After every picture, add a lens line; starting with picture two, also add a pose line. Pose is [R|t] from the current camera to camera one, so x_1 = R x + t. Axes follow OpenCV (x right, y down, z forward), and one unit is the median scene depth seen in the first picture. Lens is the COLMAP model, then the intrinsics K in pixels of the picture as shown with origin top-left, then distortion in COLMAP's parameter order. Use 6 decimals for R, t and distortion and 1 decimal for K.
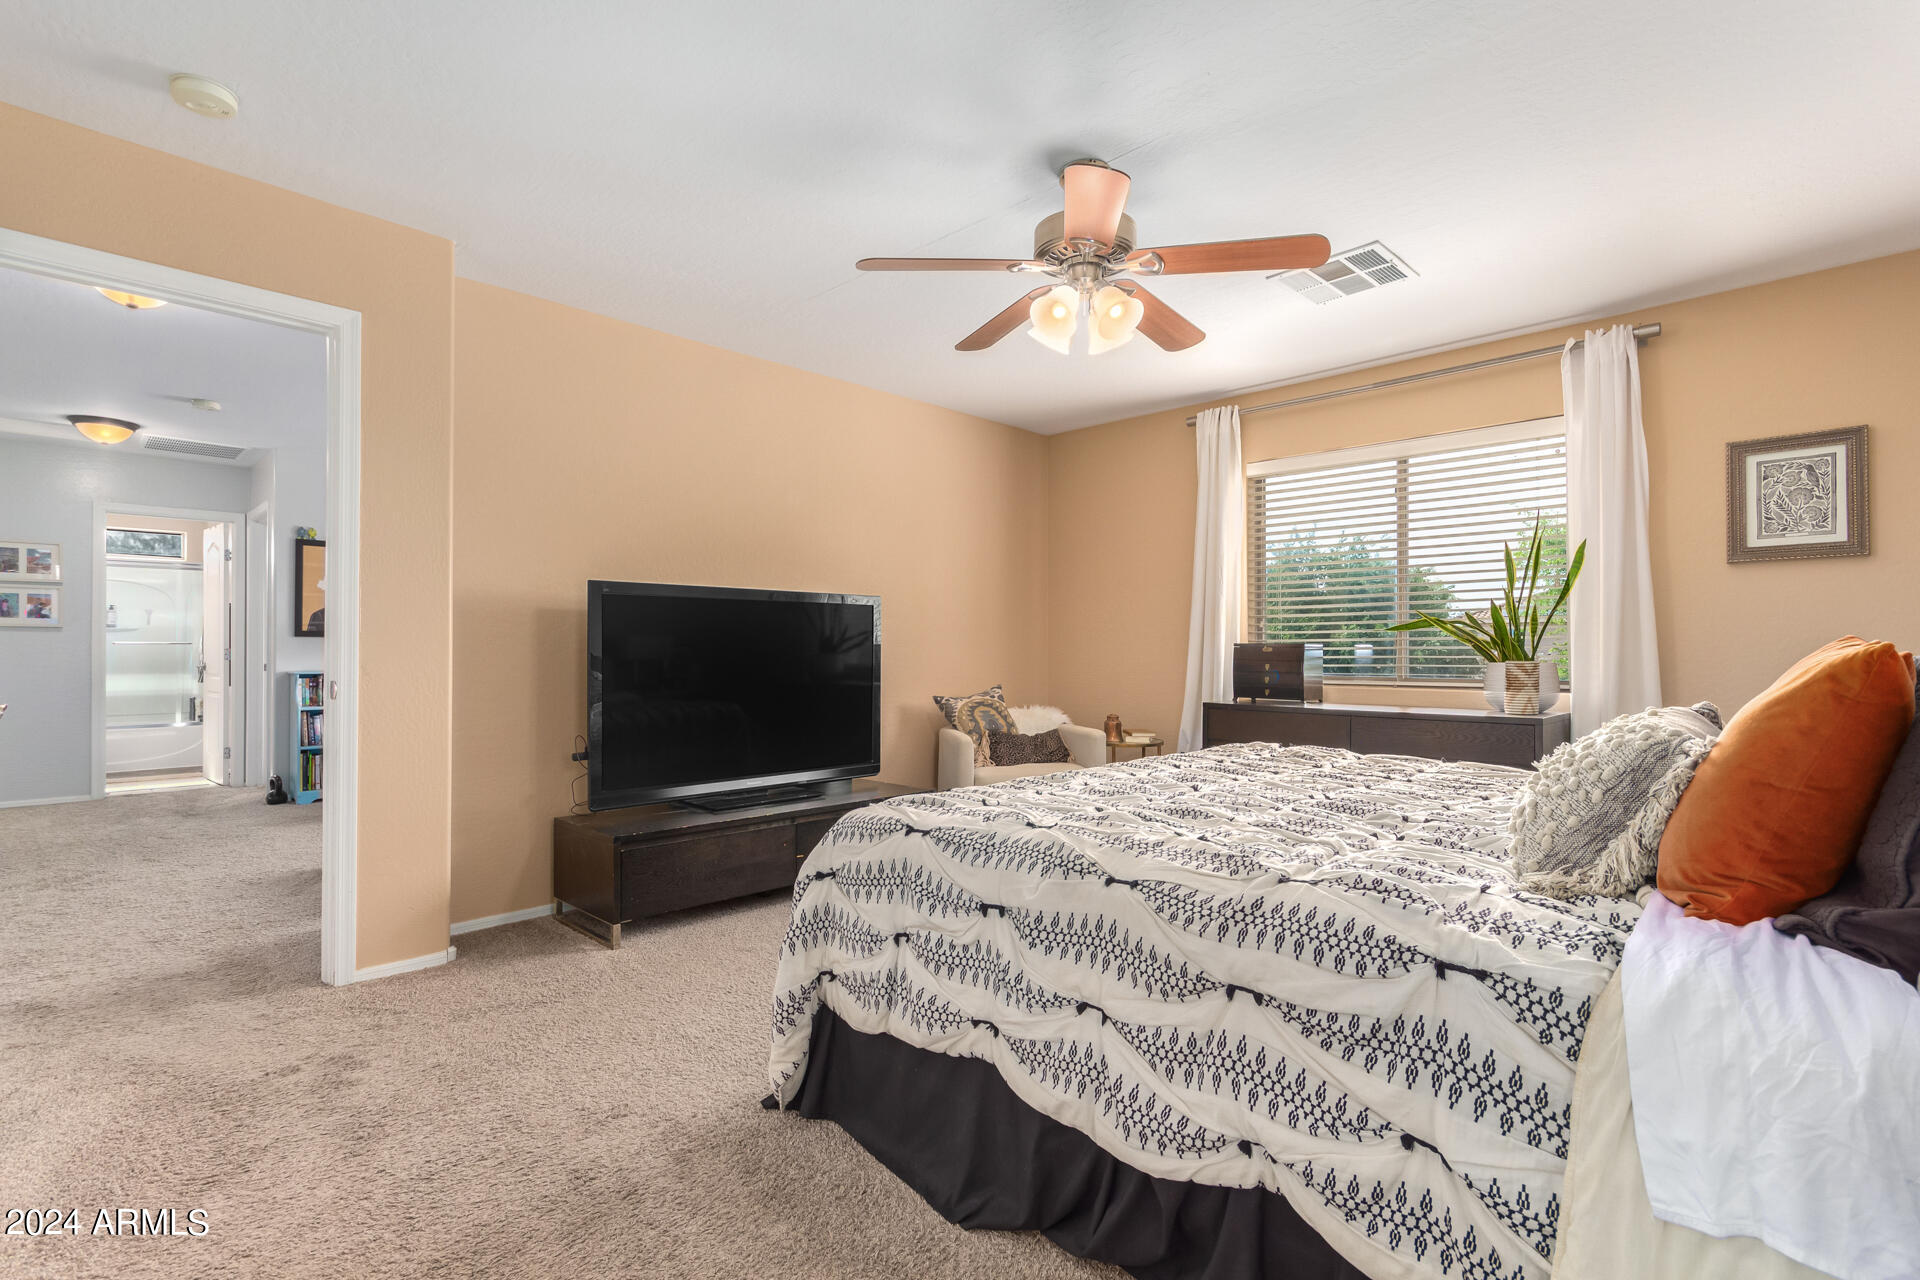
lens RADIAL K [[887.4, 0, 963.3], [0, 887.4, 638.0], [0, 0, 1]] dist [-0.002667, 0.001666]
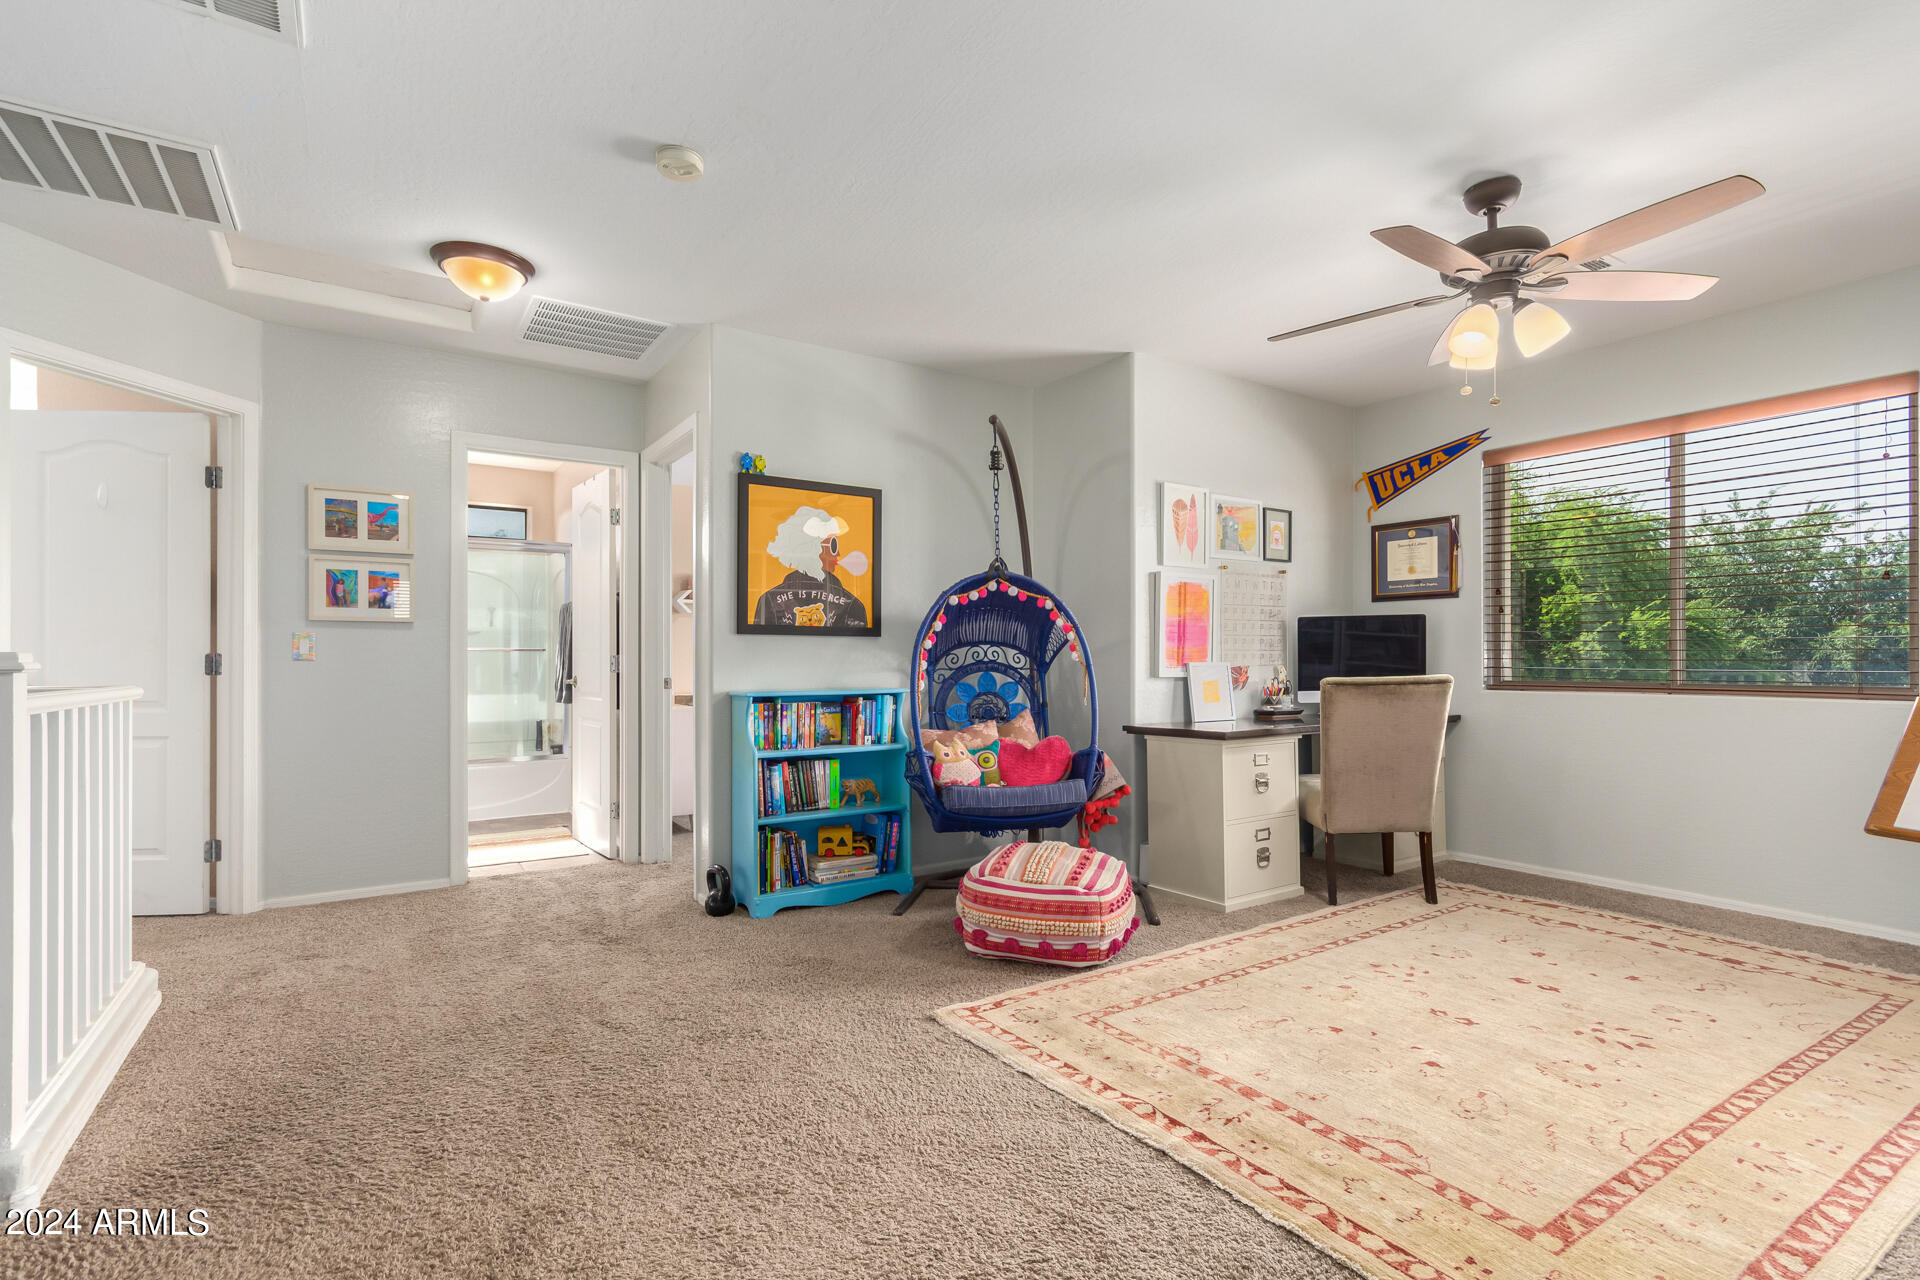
lens RADIAL K [[887.4, 0, 961.3], [0, 887.4, 648.5], [0, 0, 1]] dist [-0.002667, 0.001666]
pose [[0.978659, -0.004231, -0.205449, -0.487907], [0.004647, 0.999988, 0.001545, 0.008070], [0.205440, -0.002467, 0.978667, 0.444653]]
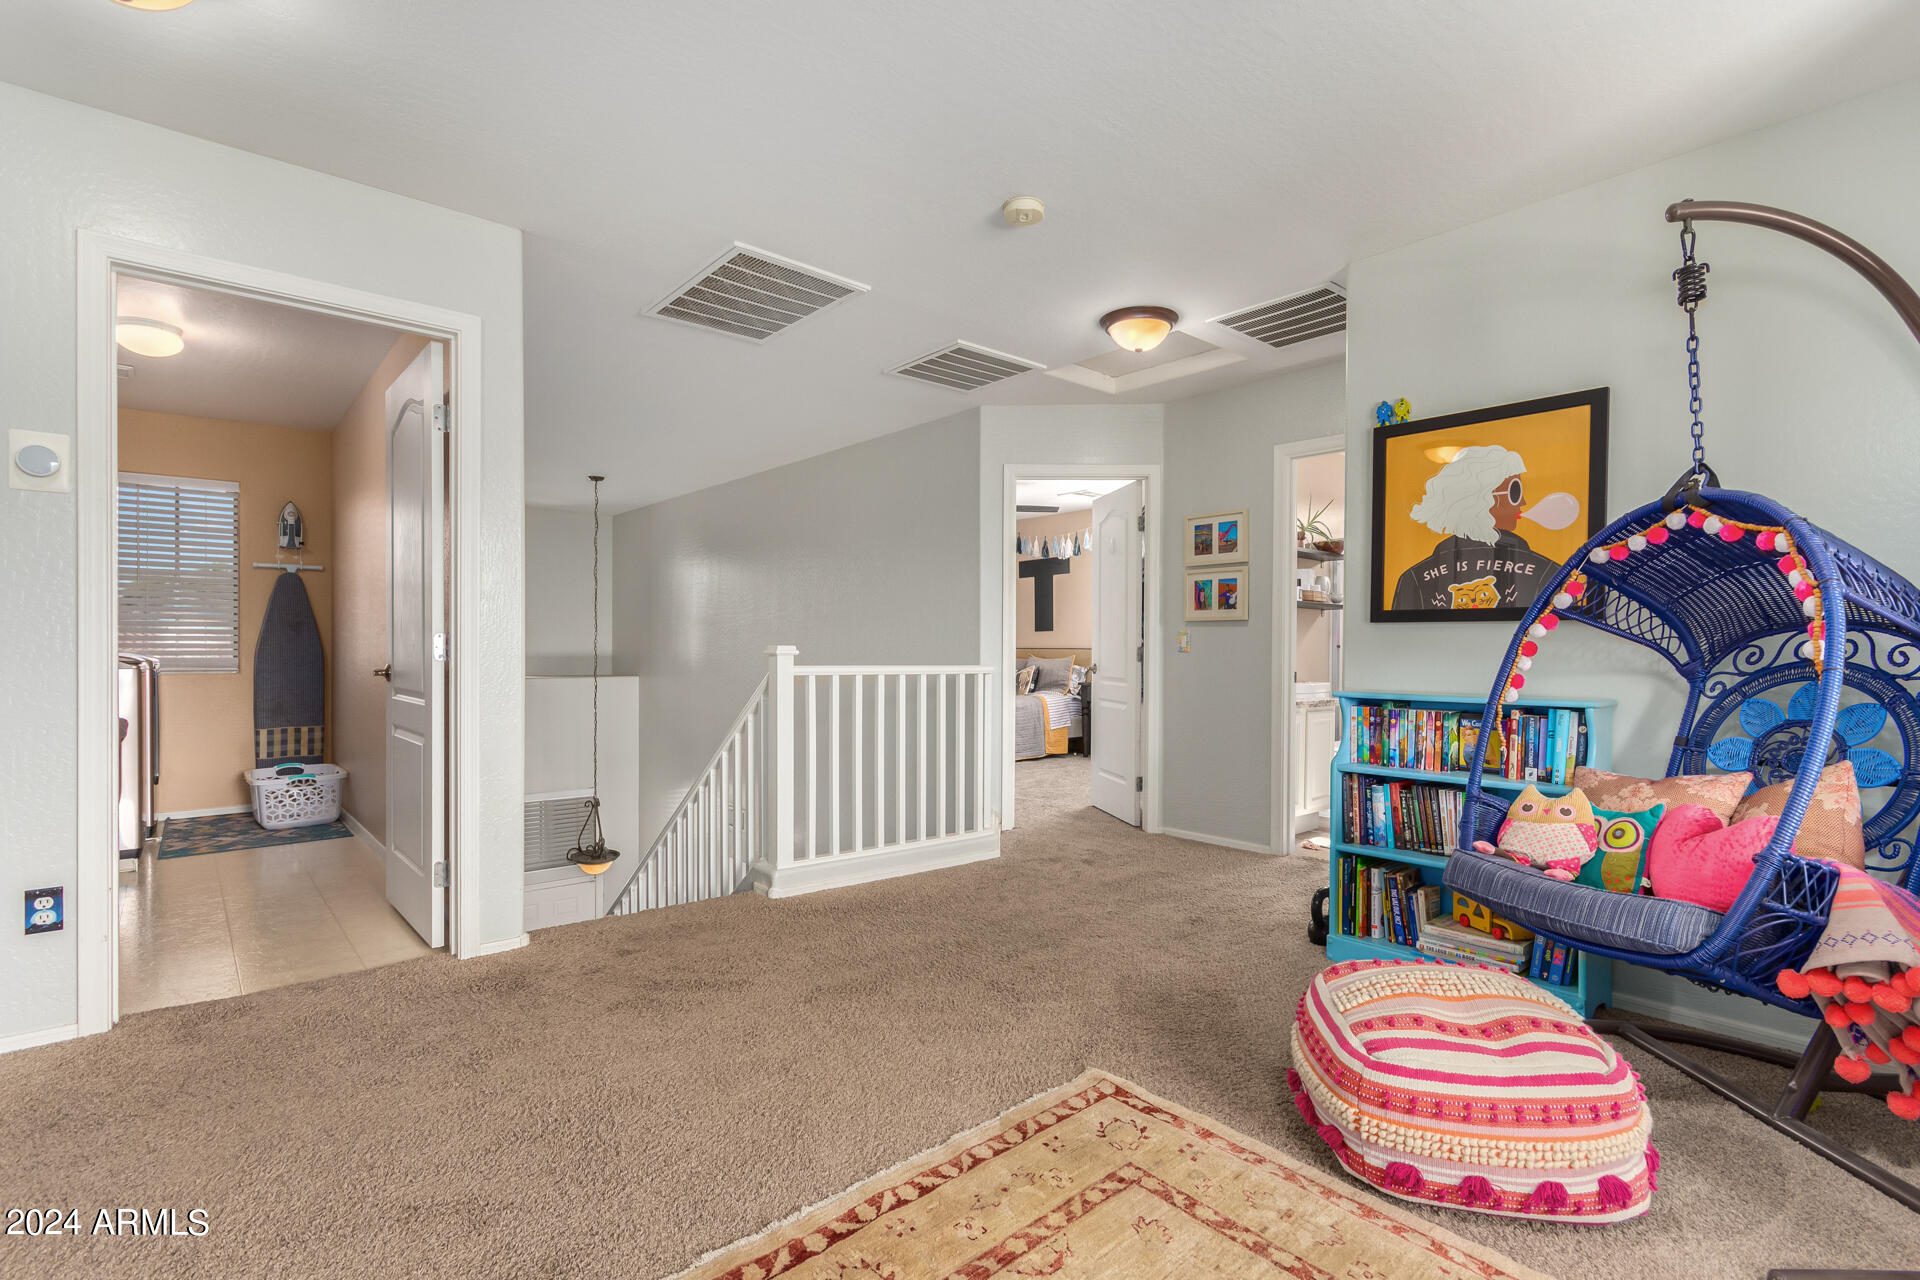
lens RADIAL K [[887.4, 0, 968.9], [0, 887.4, 651.6], [0, 0, 1]] dist [-0.002667, 0.001666]
pose [[-0.060350, 0.000806, -0.998177, -0.239558], [0.007366, 0.999973, 0.000363, 0.013062], [0.998150, -0.007331, -0.060354, 0.812419]]
